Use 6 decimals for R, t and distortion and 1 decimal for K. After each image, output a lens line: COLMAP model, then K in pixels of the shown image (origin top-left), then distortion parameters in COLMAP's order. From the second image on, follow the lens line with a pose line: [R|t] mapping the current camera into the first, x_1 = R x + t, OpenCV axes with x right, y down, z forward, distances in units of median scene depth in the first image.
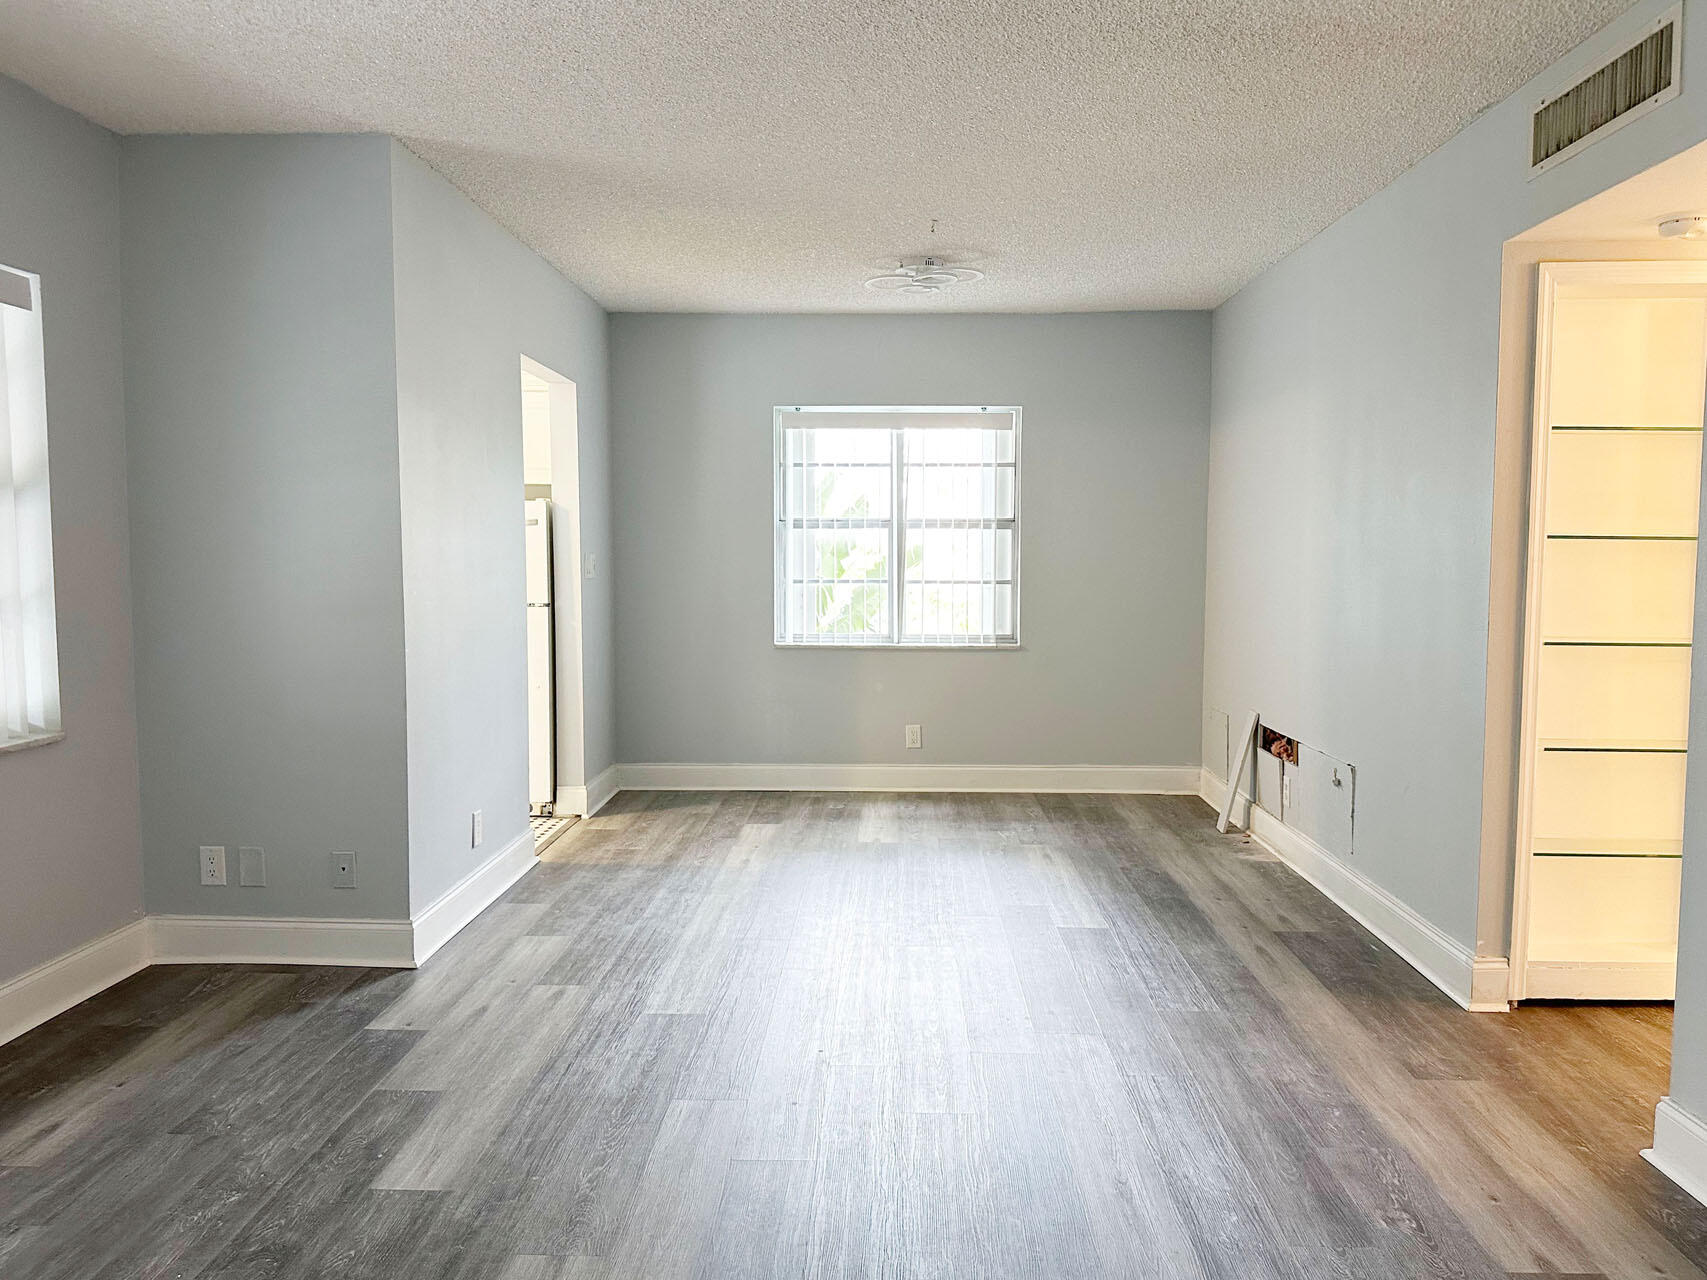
lens RADIAL K [[1270.0, 0, 864.8], [0, 1270.0, 638.8], [0, 0, 1]] dist [0.070759, -0.126876]
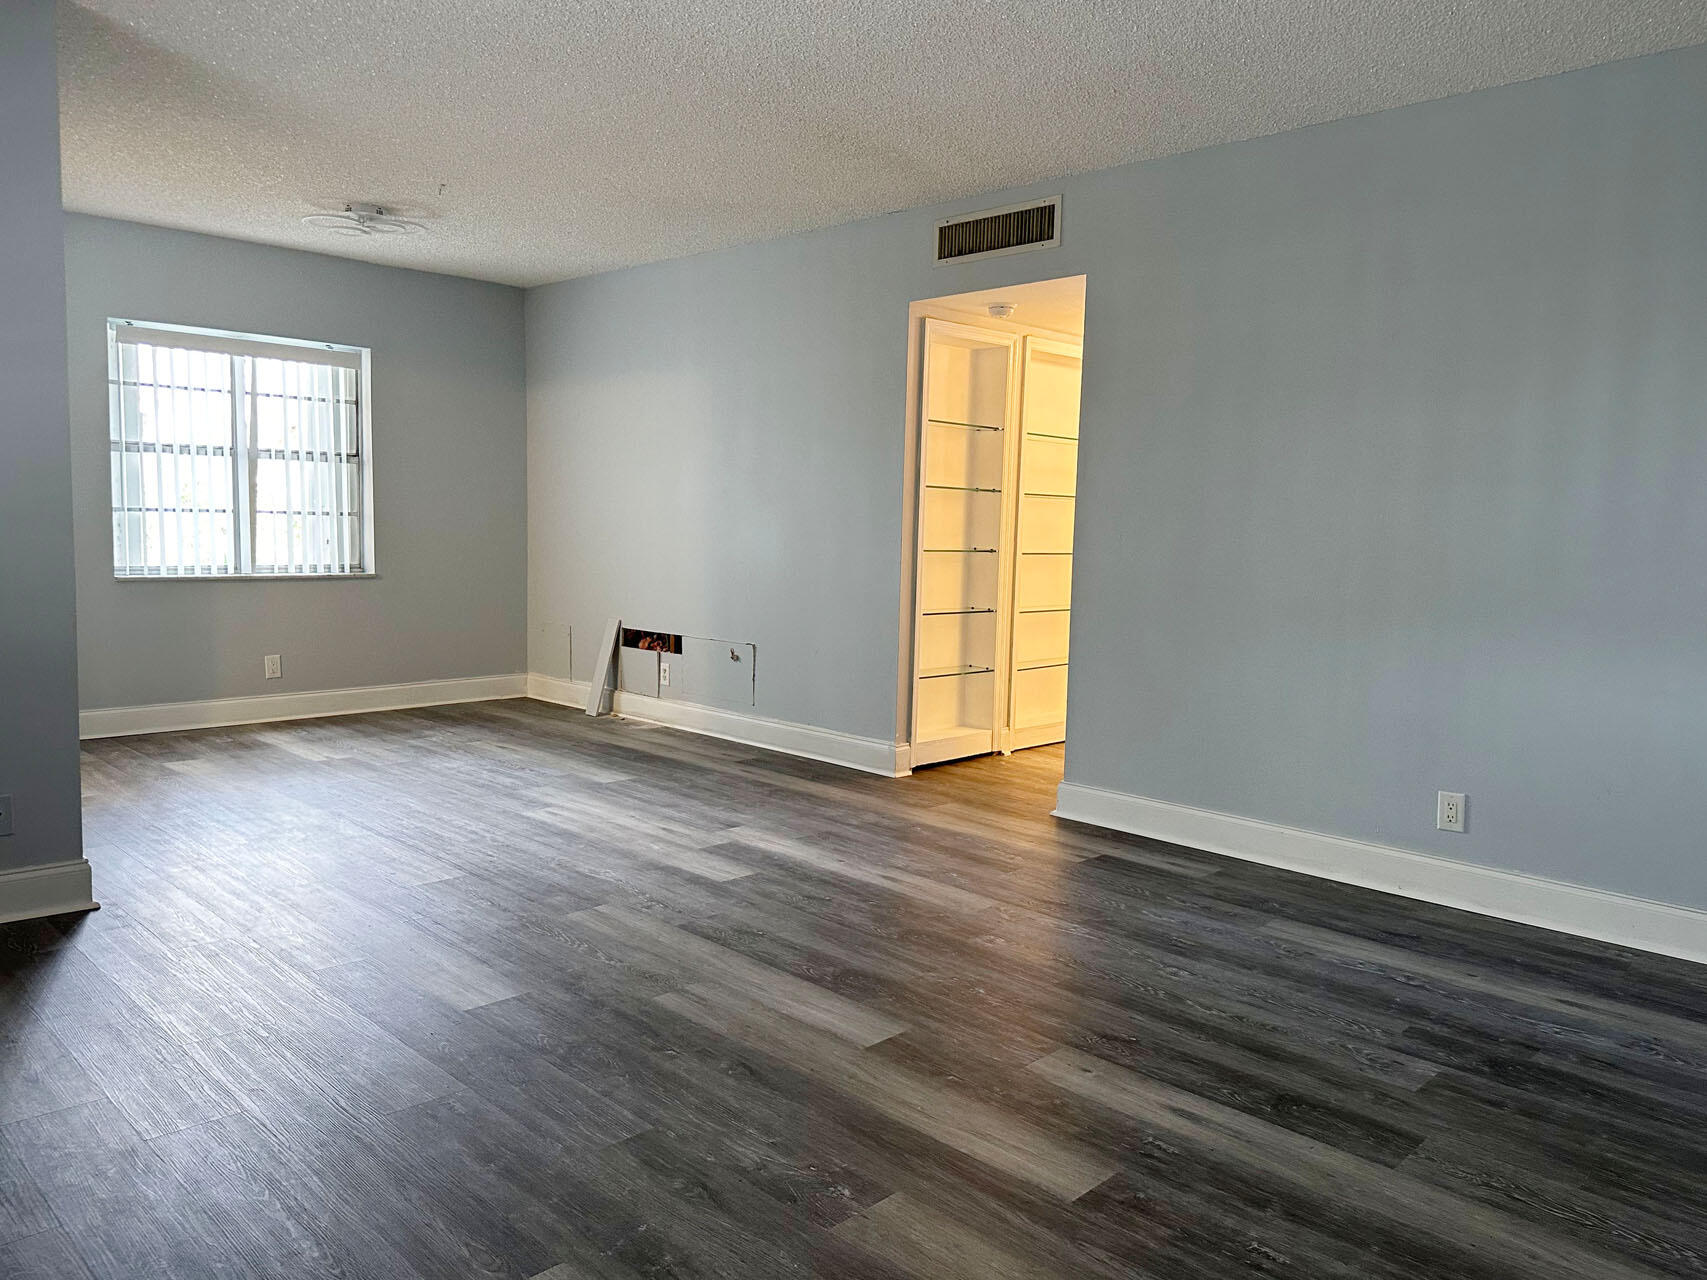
lens RADIAL K [[1218.9, 0, 853.5], [0, 1218.9, 640.0], [0, 0, 1]] dist [0.031181, -0.001708]
pose [[0.676415, -0.058011, 0.734232, -0.451695], [0.029002, 0.998218, 0.052150, 0.022940], [-0.735949, -0.013981, 0.676892, -0.000204]]
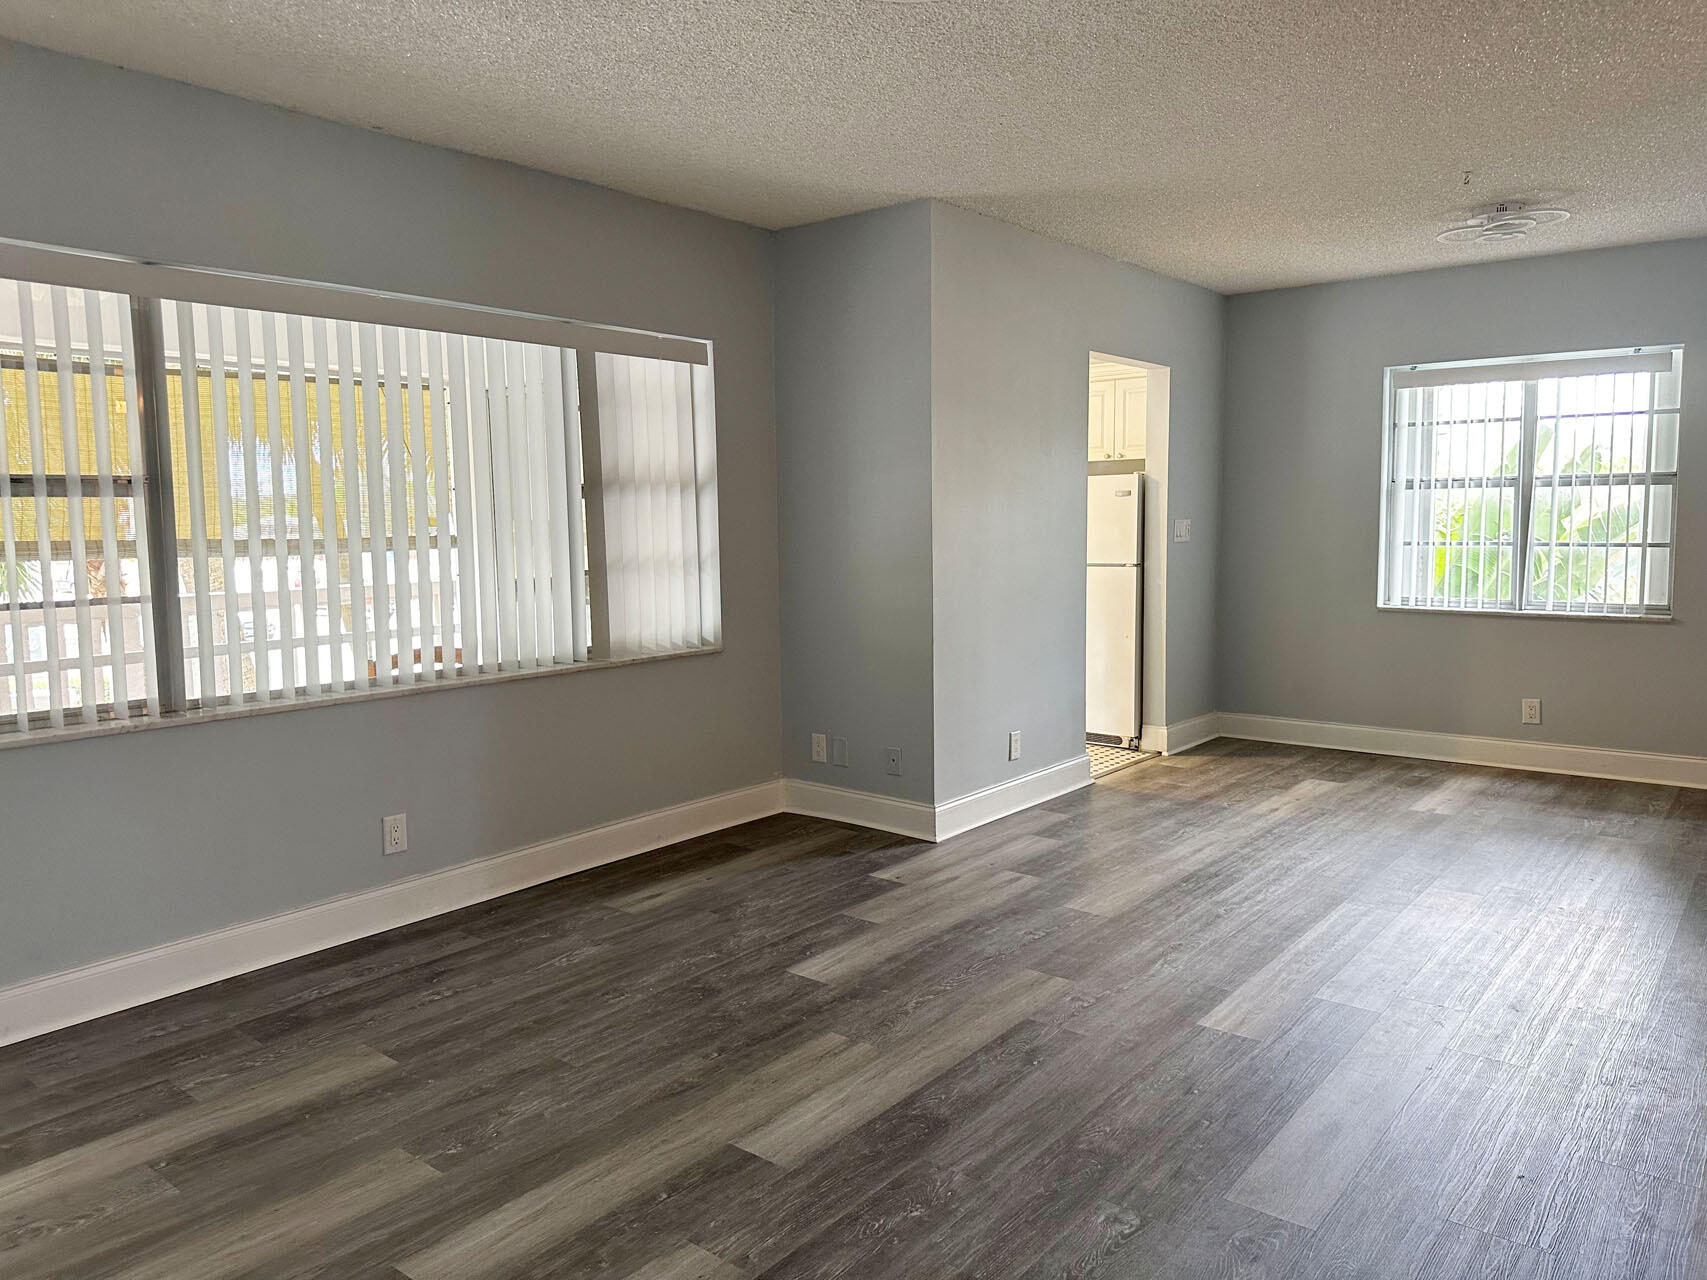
lens RADIAL K [[1186.6, 0, 851.7], [0, 1186.6, 620.2], [0, 0, 1]] dist [0.166414, -0.297679]
pose [[0.787354, 0.039754, -0.615218, 0.232908], [-0.027839, 0.999193, 0.028937, -0.001539], [0.615872, -0.005657, 0.787826, -0.005465]]
